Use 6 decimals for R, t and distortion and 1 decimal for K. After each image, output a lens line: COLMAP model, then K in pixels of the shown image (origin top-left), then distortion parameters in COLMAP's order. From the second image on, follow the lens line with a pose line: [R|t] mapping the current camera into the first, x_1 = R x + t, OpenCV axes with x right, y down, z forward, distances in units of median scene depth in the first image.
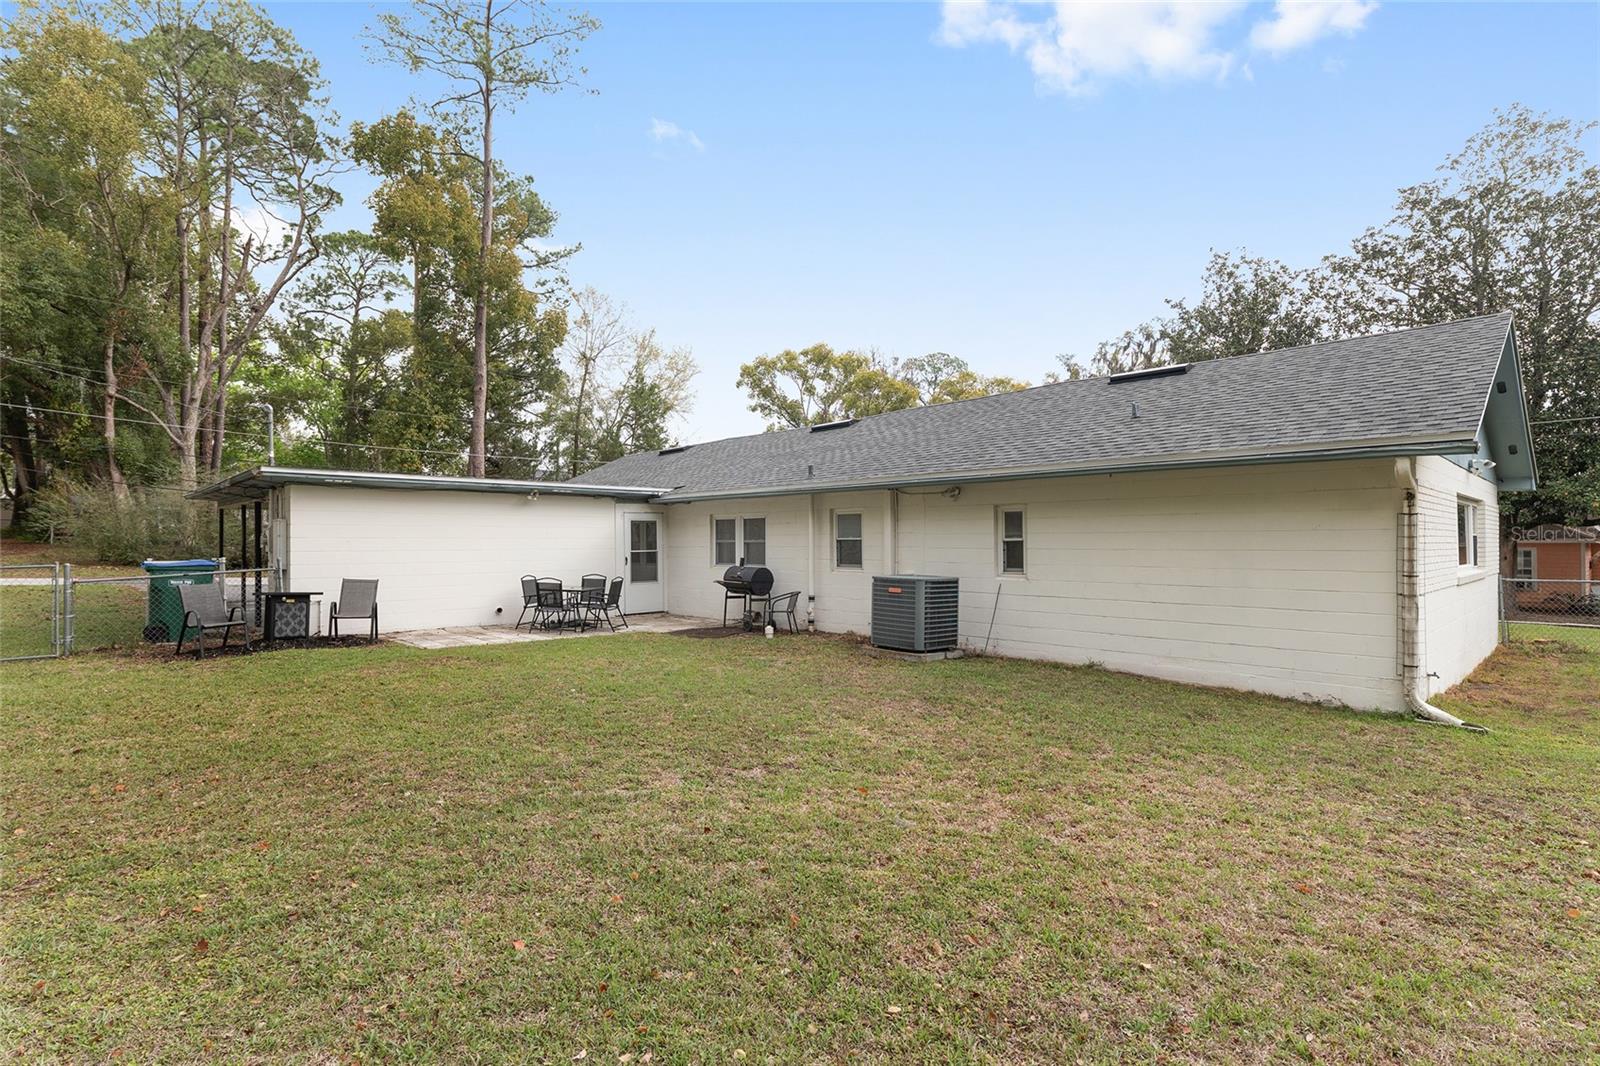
lens RADIAL K [[776.4, 0, 791.5], [0, 776.4, 540.1], [0, 0, 1]] dist [0.008200, -0.004599]
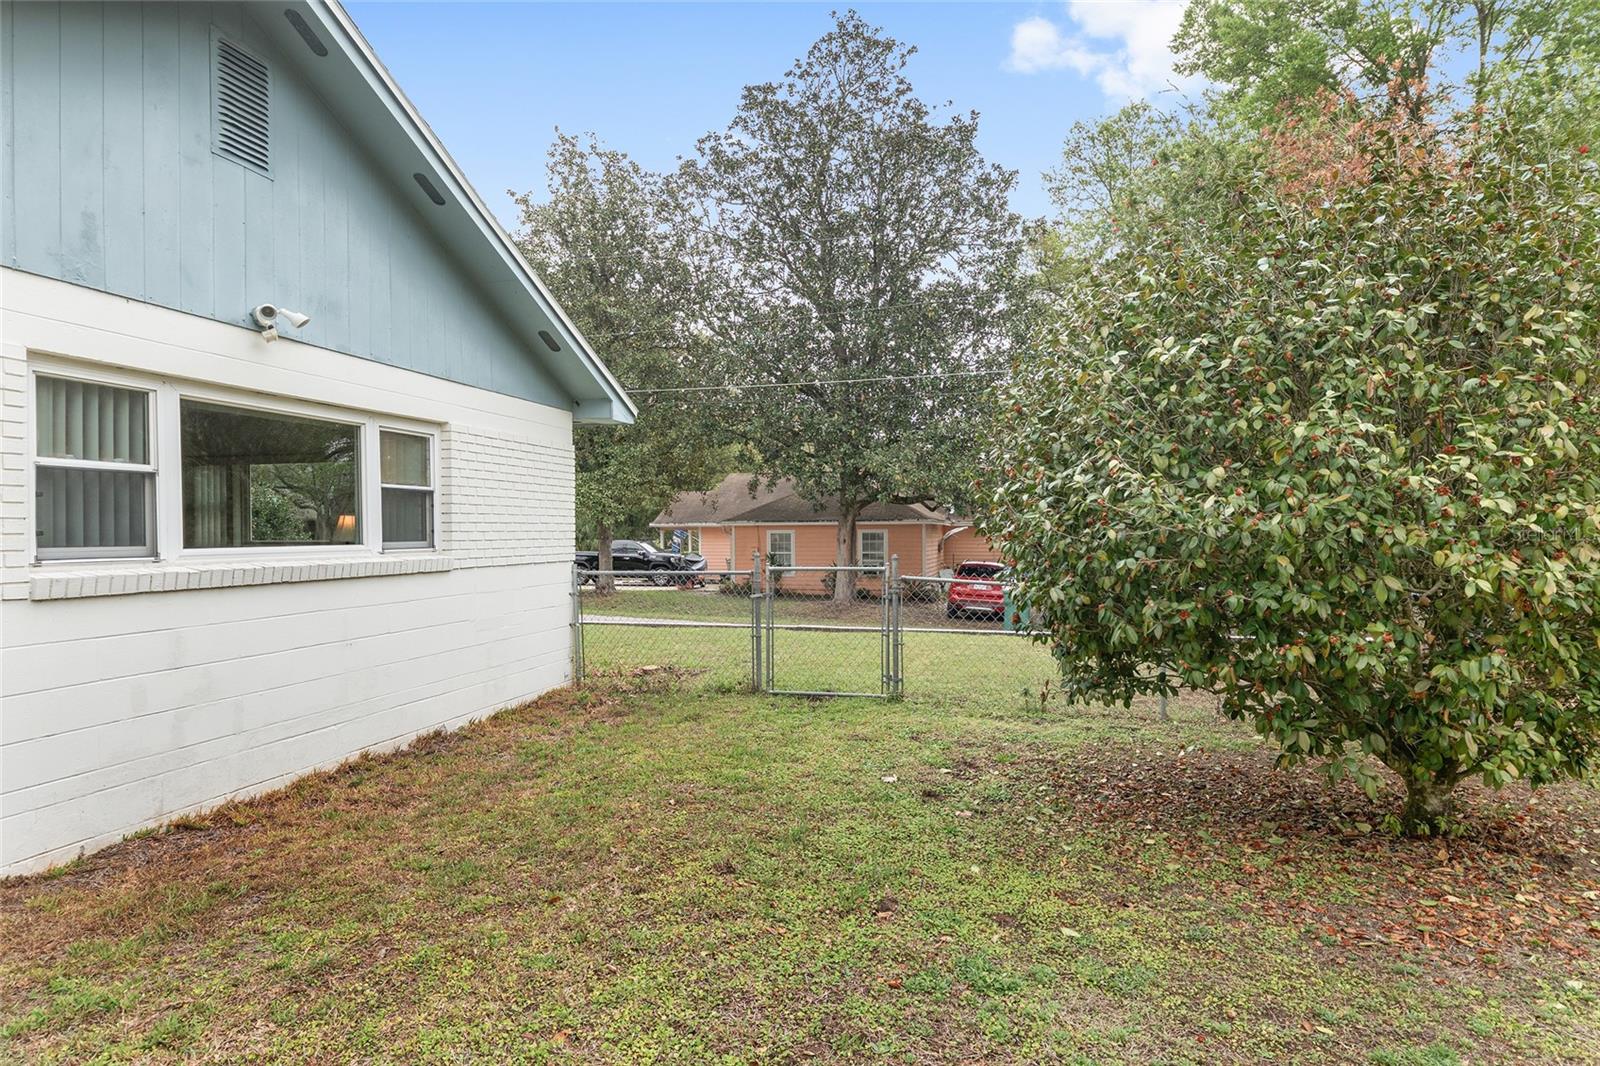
lens RADIAL K [[943.6, 0, 796.0], [0, 943.6, 536.6], [0, 0, 1]] dist [-0.003764, -0.000407]
pose [[0.850533, -0.004779, 0.525901, 0.263293], [-0.000627, 0.999949, 0.010101, 0.006552], [-0.525922, -0.008921, 0.850486, 0.114305]]
